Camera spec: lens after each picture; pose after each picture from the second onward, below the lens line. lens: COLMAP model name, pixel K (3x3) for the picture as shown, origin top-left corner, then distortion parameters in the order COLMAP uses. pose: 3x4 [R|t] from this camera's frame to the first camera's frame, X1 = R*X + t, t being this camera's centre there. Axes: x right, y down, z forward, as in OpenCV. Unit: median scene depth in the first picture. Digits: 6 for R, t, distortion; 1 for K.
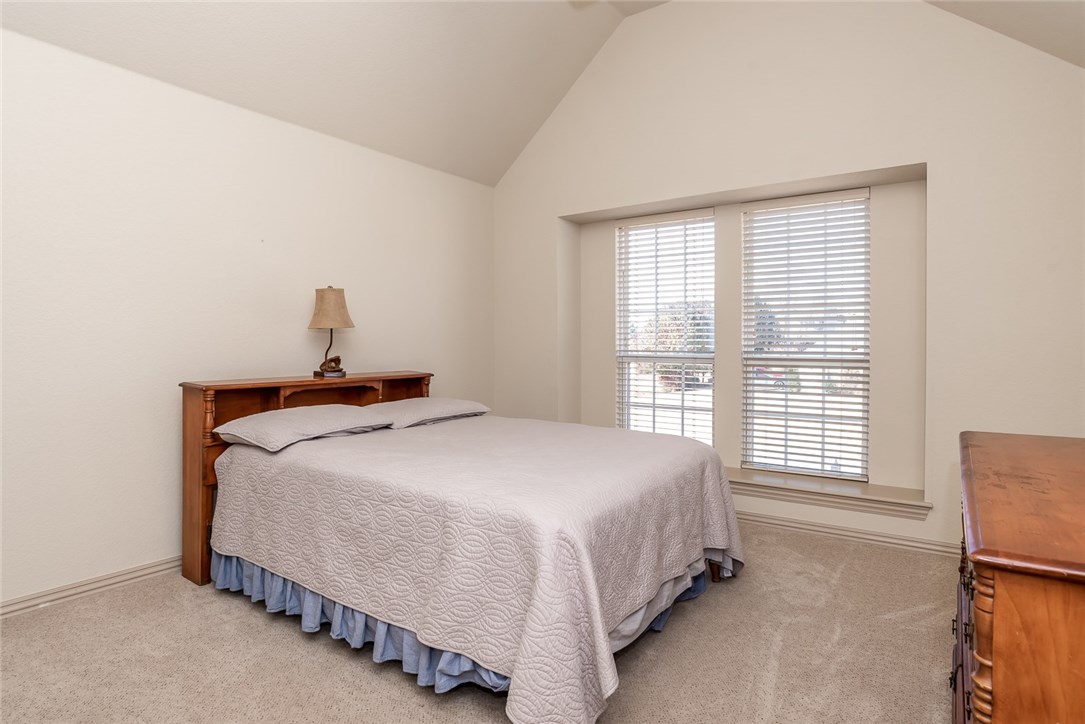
lens RADIAL K [[573.4, 0, 541.0], [0, 573.4, 341.4], [0, 0, 1]] dist [-0.029565, 0.001175]
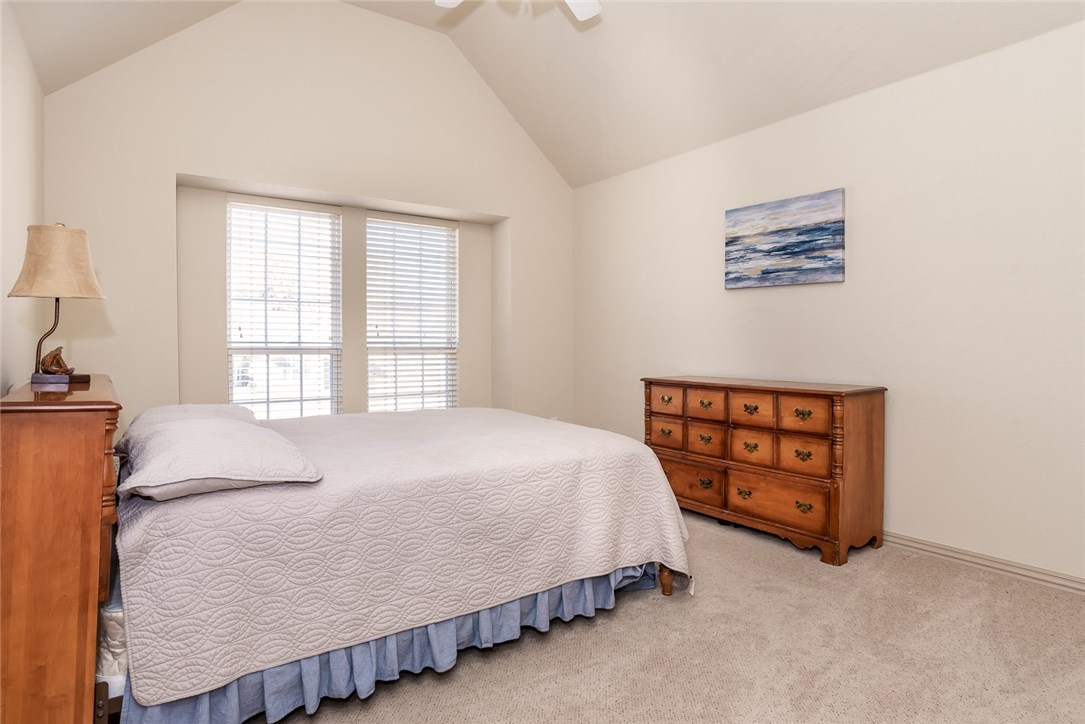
lens RADIAL K [[573.4, 0, 541.0], [0, 573.4, 341.4], [0, 0, 1]] dist [-0.029565, 0.001175]
pose [[0.345837, -0.001094, 0.938294, -0.712926], [-0.003678, 0.999990, 0.002521, 0.017392], [-0.938288, -0.004323, 0.345829, 0.363054]]
